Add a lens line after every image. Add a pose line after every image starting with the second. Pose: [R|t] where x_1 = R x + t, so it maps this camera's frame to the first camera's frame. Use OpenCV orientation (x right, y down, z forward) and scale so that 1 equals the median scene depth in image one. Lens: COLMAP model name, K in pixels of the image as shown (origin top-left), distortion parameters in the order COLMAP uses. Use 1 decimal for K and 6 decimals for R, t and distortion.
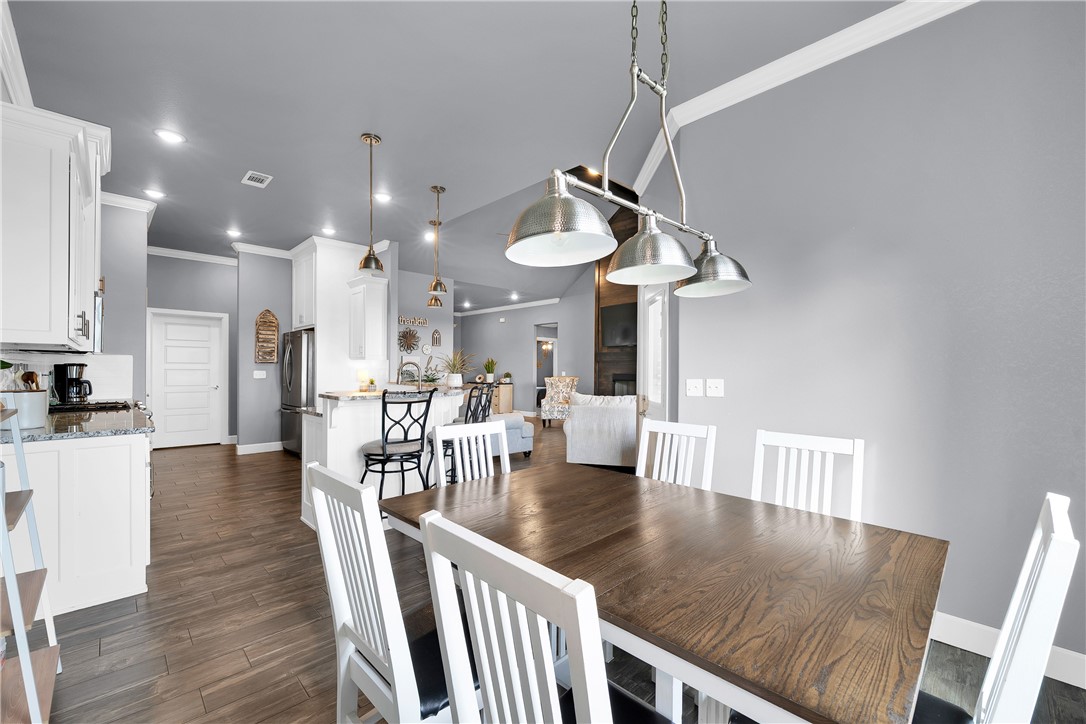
lens RADIAL K [[443.8, 0, 520.7], [0, 443.8, 373.6], [0, 0, 1]] dist [-0.000005, 0.000095]
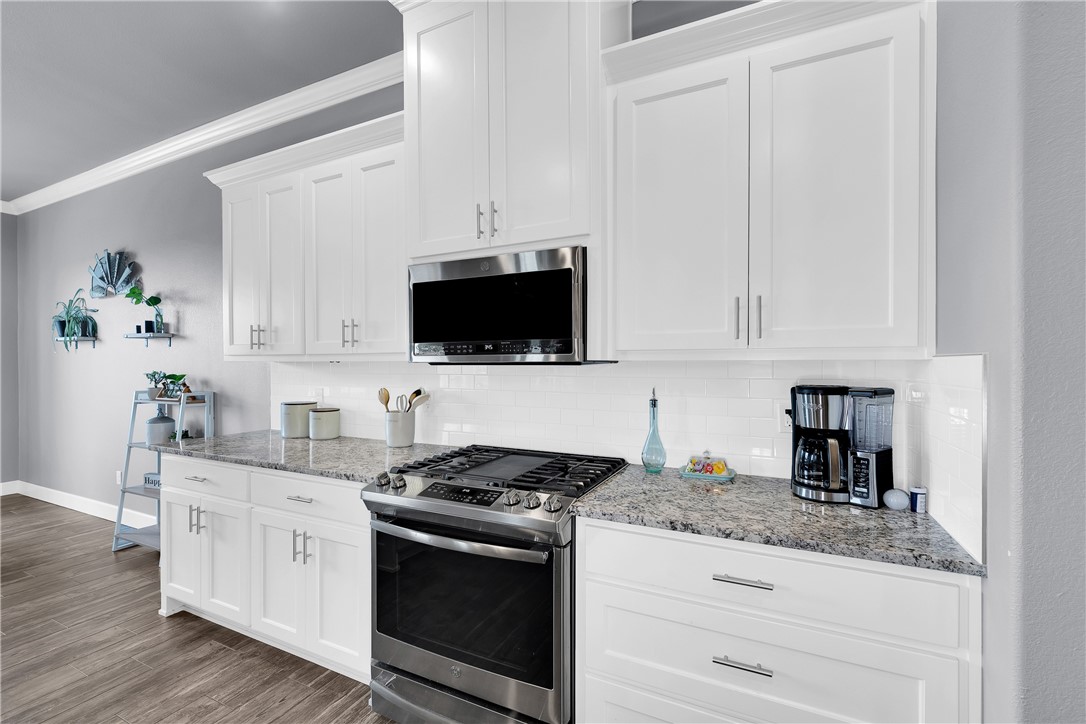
lens RADIAL K [[443.8, 0, 483.6], [0, 443.8, 356.7], [0, 0, 1]] dist [-0.000005, 0.000095]
pose [[-0.926869, -0.006517, -0.375328, -0.377479], [-0.007142, 0.999974, 0.000274, -0.025377], [0.375317, 0.002934, -0.926892, 0.716633]]
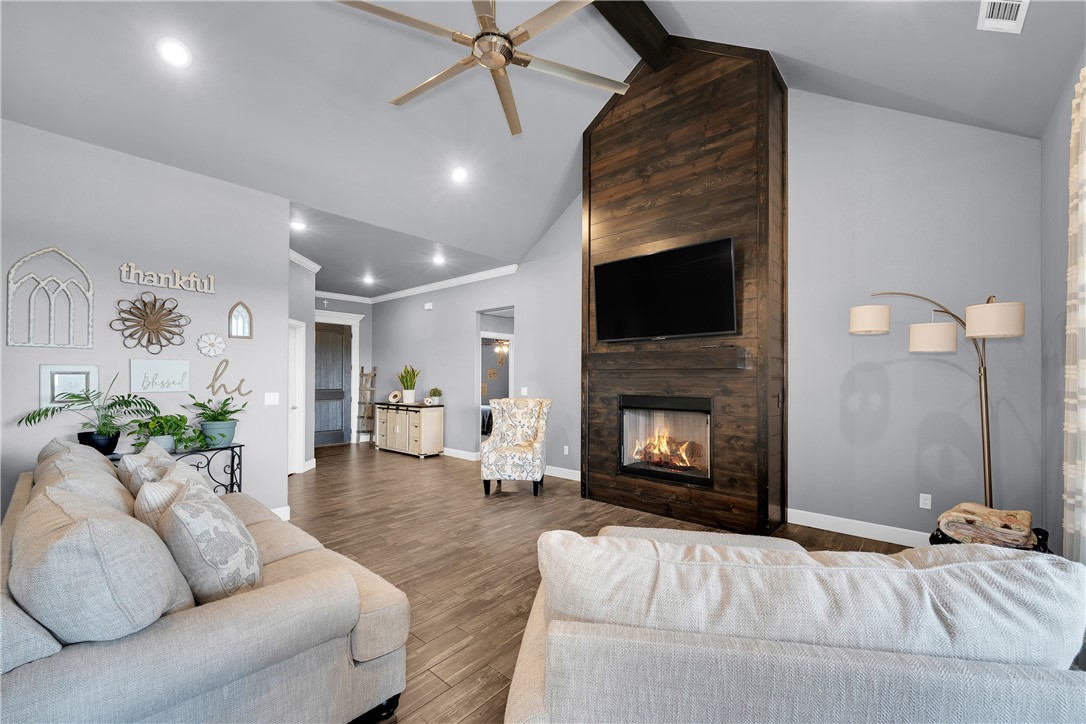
lens RADIAL K [[443.8, 0, 549.2], [0, 443.8, 369.3], [0, 0, 1]] dist [-0.000005, 0.000095]
pose [[0.989620, -0.003192, 0.143672, 0.065762], [0.007281, 0.999583, -0.027945, -0.017777], [-0.143523, 0.028701, 0.989231, 0.598300]]
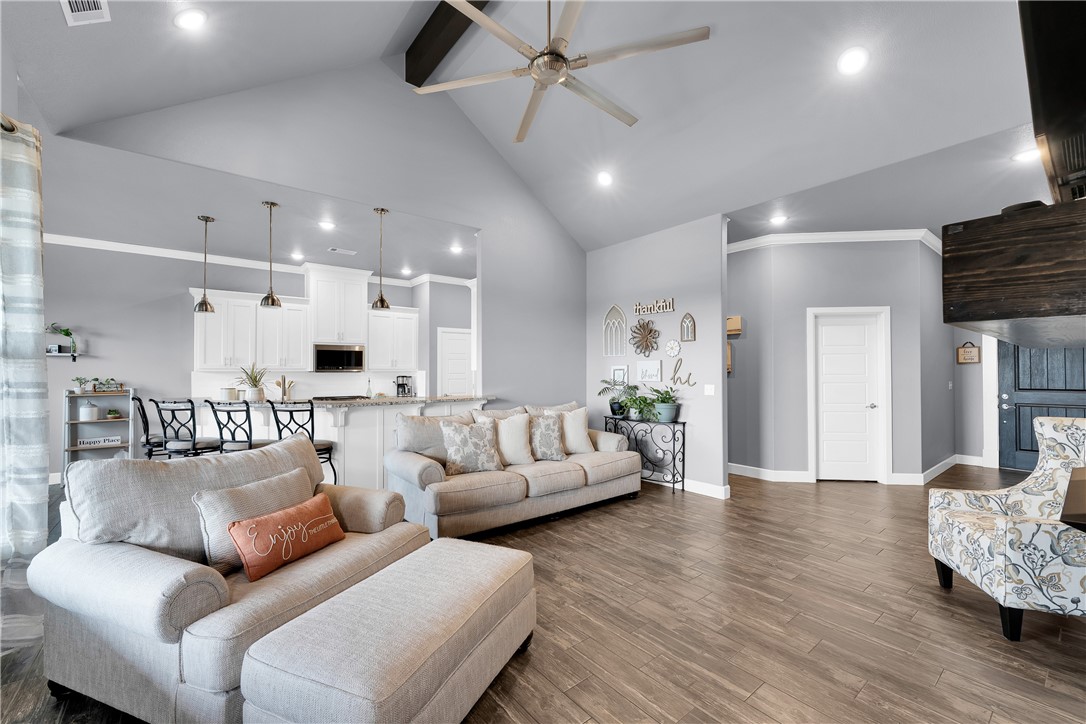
lens RADIAL K [[443.8, 0, 539.5], [0, 443.8, 367.4], [0, 0, 1]] dist [-0.000005, 0.000095]
pose [[-0.062782, -0.018975, -0.997847, 0.474768], [-0.009251, 0.999787, -0.018430, -0.017729], [0.997984, 0.008074, -0.062944, 0.993701]]
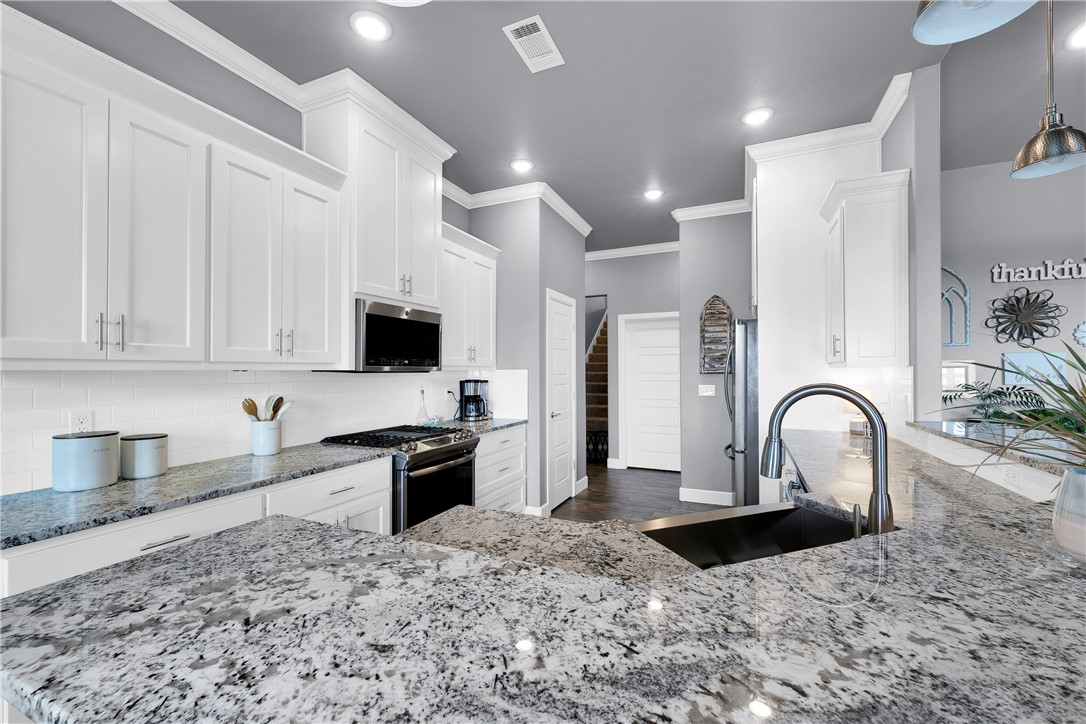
lens RADIAL K [[443.8, 0, 539.7], [0, 443.8, 370.0], [0, 0, 1]] dist [-0.000005, 0.000095]
pose [[0.407155, -0.013376, -0.913261, -0.056173], [-0.001270, 0.999883, -0.015211, -0.017206], [0.913358, 0.007353, 0.407091, 0.440634]]
